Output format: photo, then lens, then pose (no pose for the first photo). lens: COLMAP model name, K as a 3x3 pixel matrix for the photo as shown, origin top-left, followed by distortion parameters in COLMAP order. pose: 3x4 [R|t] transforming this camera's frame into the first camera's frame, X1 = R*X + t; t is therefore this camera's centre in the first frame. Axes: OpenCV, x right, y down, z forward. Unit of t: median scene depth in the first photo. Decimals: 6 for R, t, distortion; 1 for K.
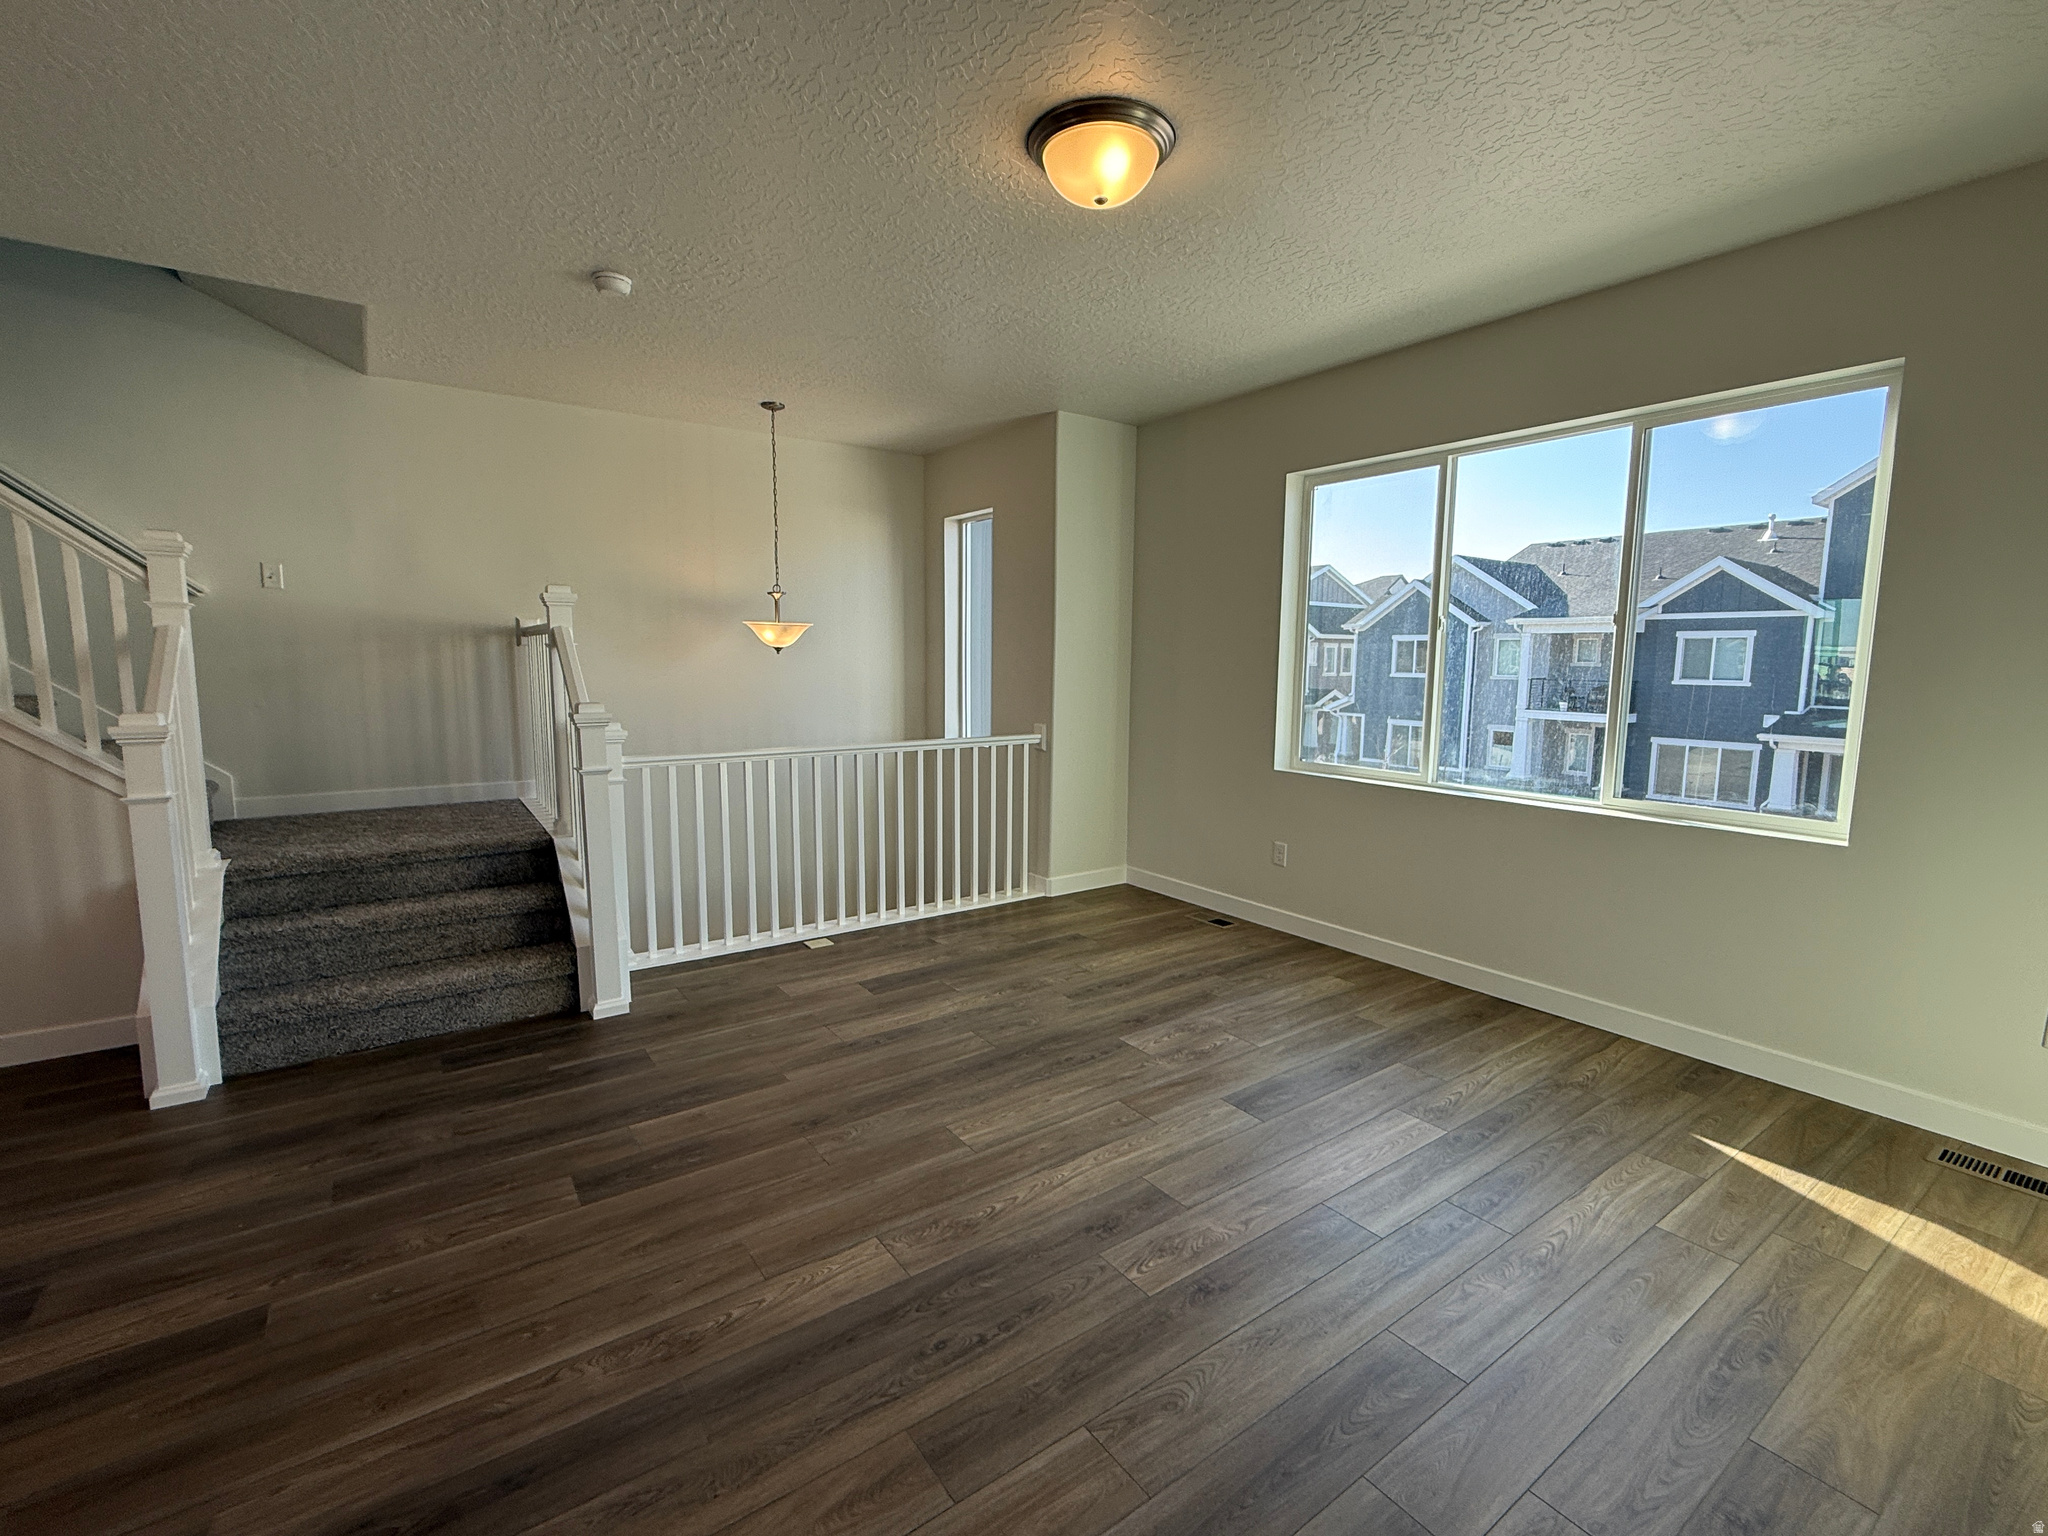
lens RADIAL K [[904.6, 0, 1021.2], [0, 904.6, 765.1], [0, 0, 1]] dist [-0.001147, -0.000429]
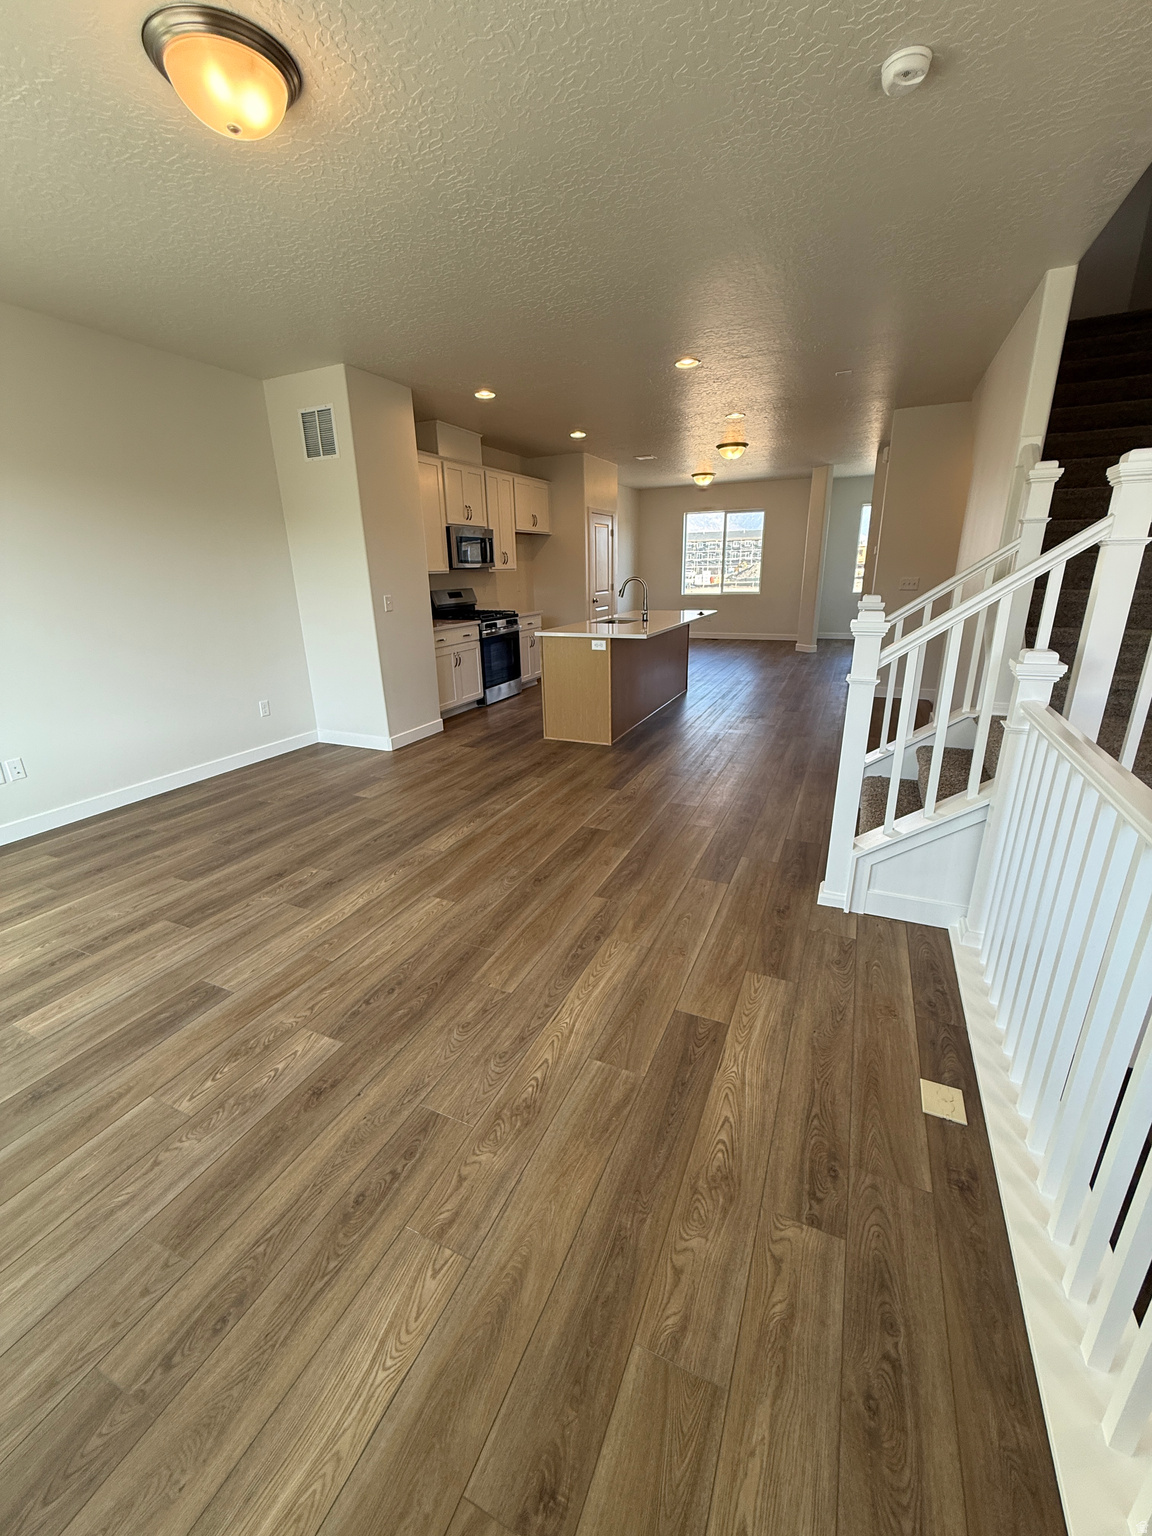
lens RADIAL K [[612.1, 0, 577.6], [0, 612.1, 764.1], [0, 0, 1]] dist [0.000355, 0.000002]
pose [[-0.861122, 0.166701, -0.480292, 0.150103], [-0.046174, 0.915166, 0.400425, -0.172502], [0.506298, 0.366991, -0.780371, 1.459744]]
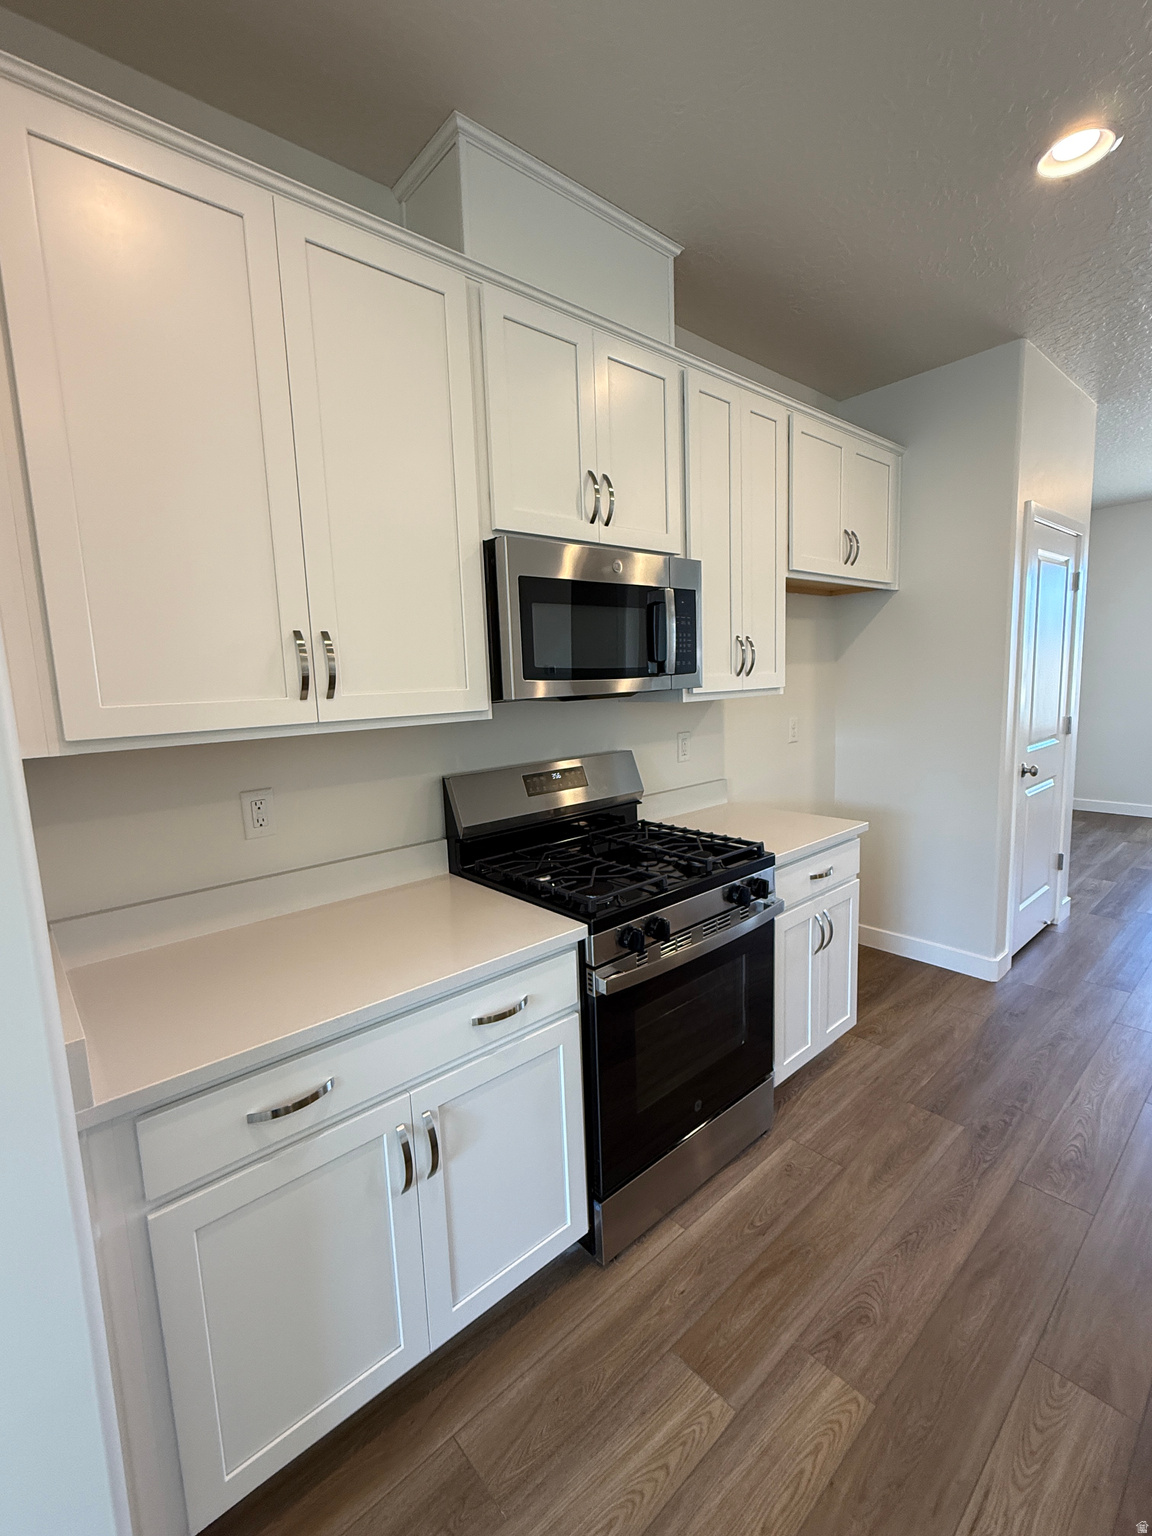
lens RADIAL K [[678.4, 0, 576.0], [0, 678.4, 768.0], [0, 0, 1]] dist [-0.001147, -0.000429]
pose [[-0.993235, 0.045889, -0.106670, -0.509133], [0.017714, 0.967730, 0.251368, -0.034551], [0.114763, 0.247778, -0.961996, 0.119711]]
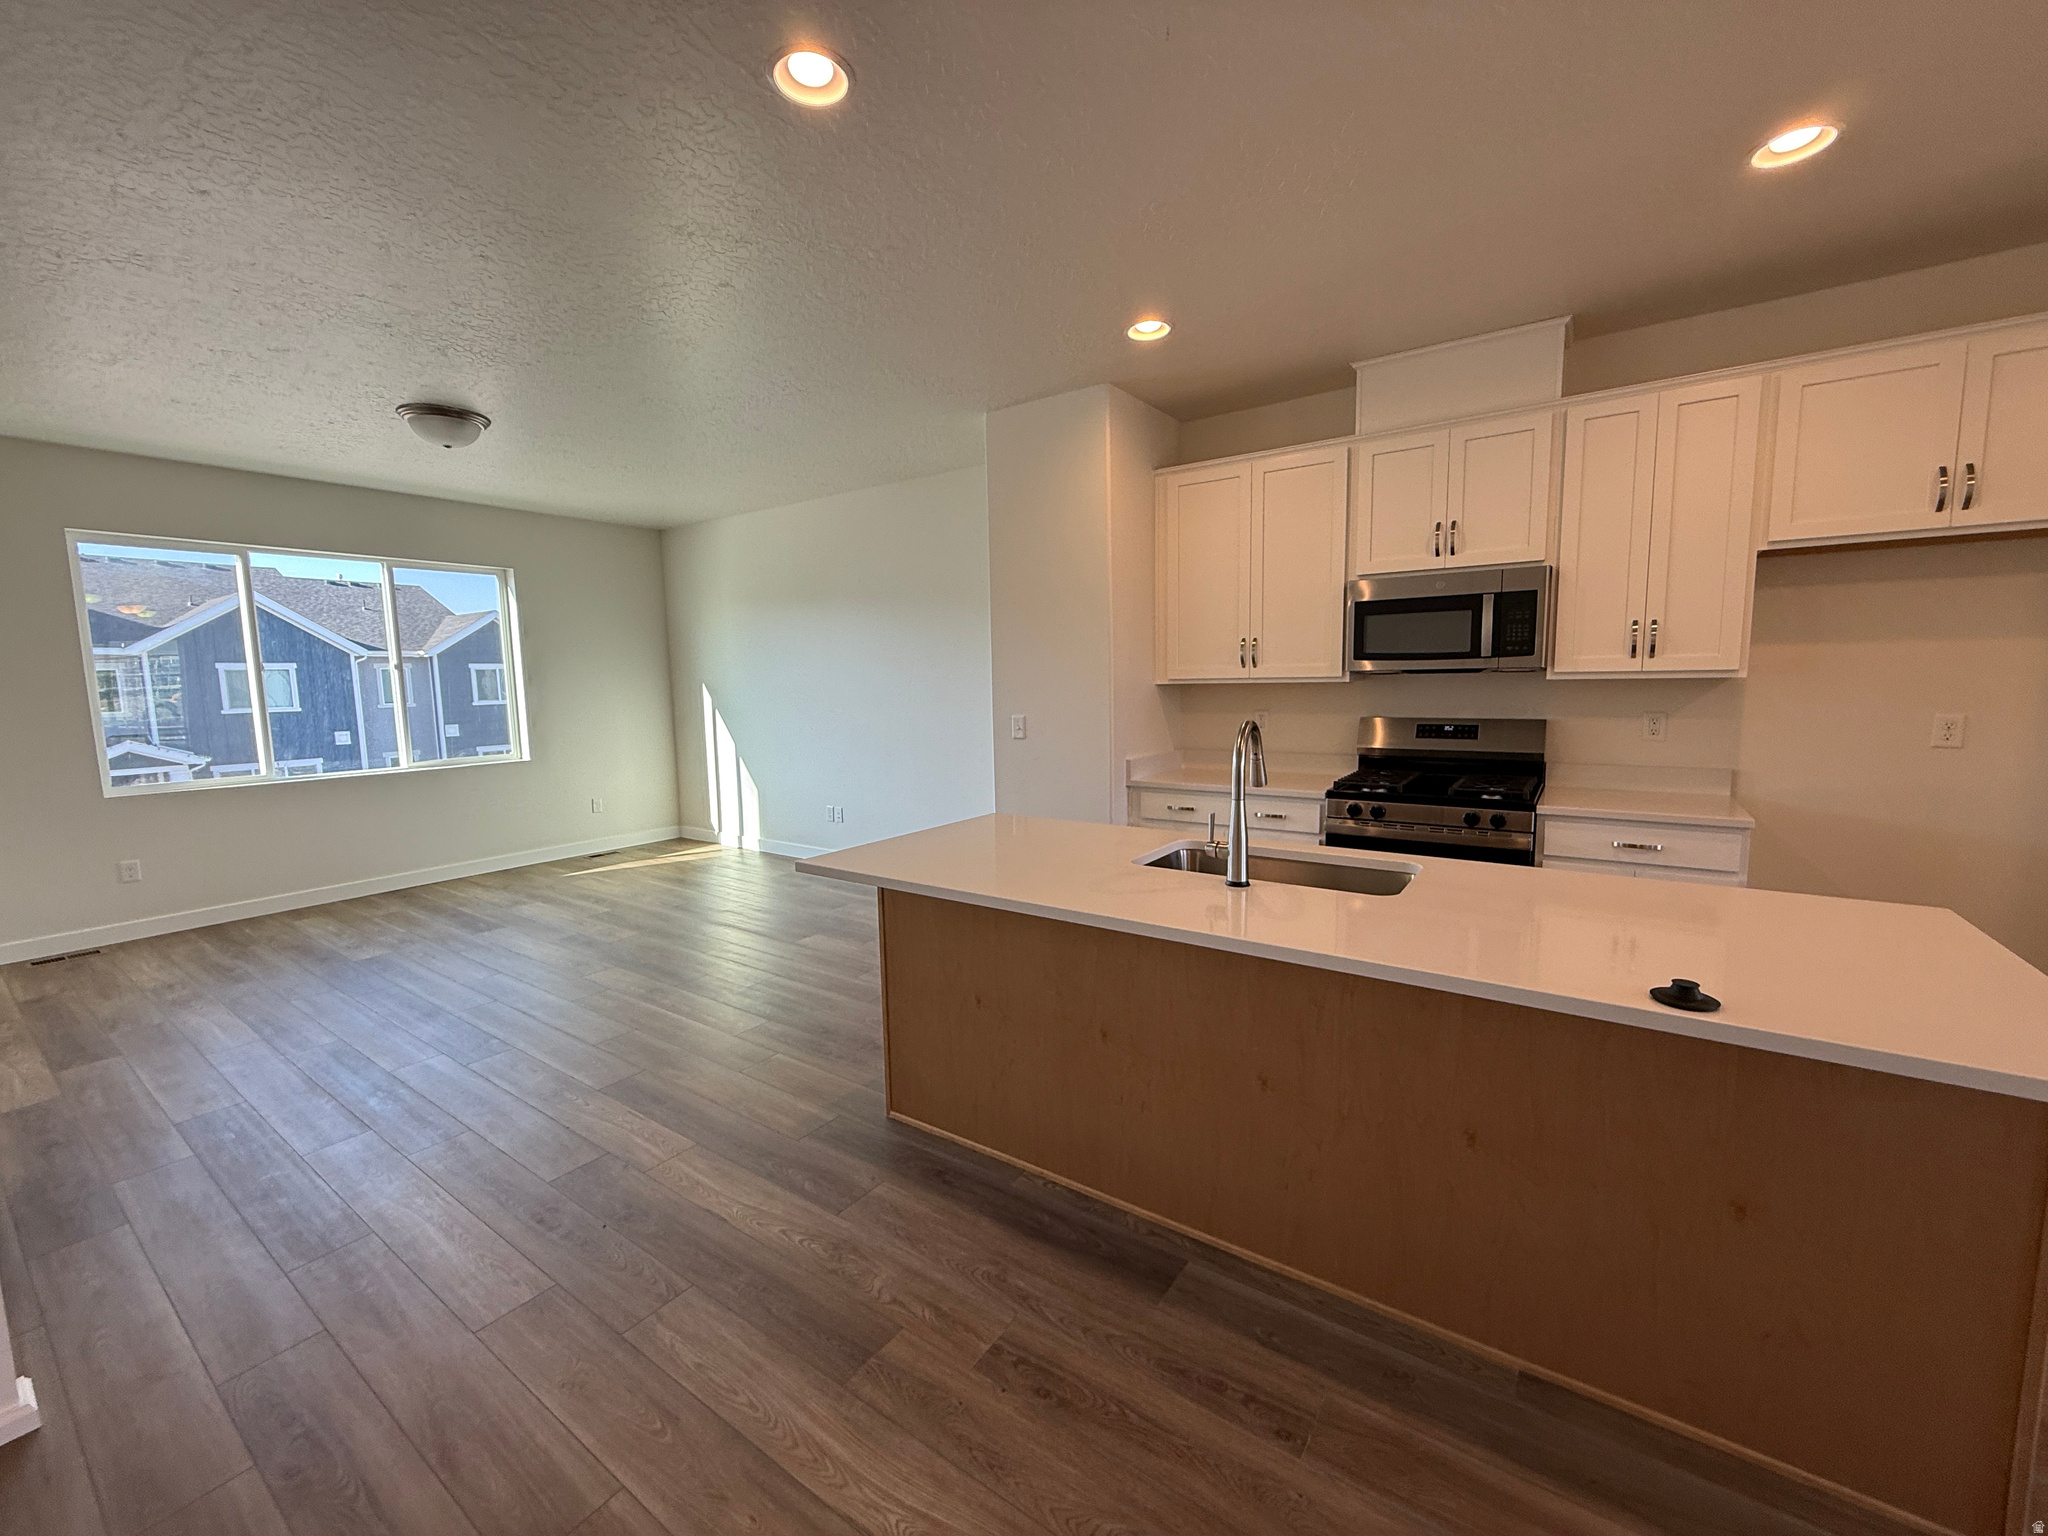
lens RADIAL K [[816.2, 0, 1018.6], [0, 816.2, 764.5], [0, 0, 1]] dist [0.000355, 0.000002]
pose [[-0.338248, -0.102239, 0.935487, -1.400745], [0.129404, 0.979584, 0.153847, -0.059547], [-0.932117, 0.173094, -0.318113, 0.390023]]
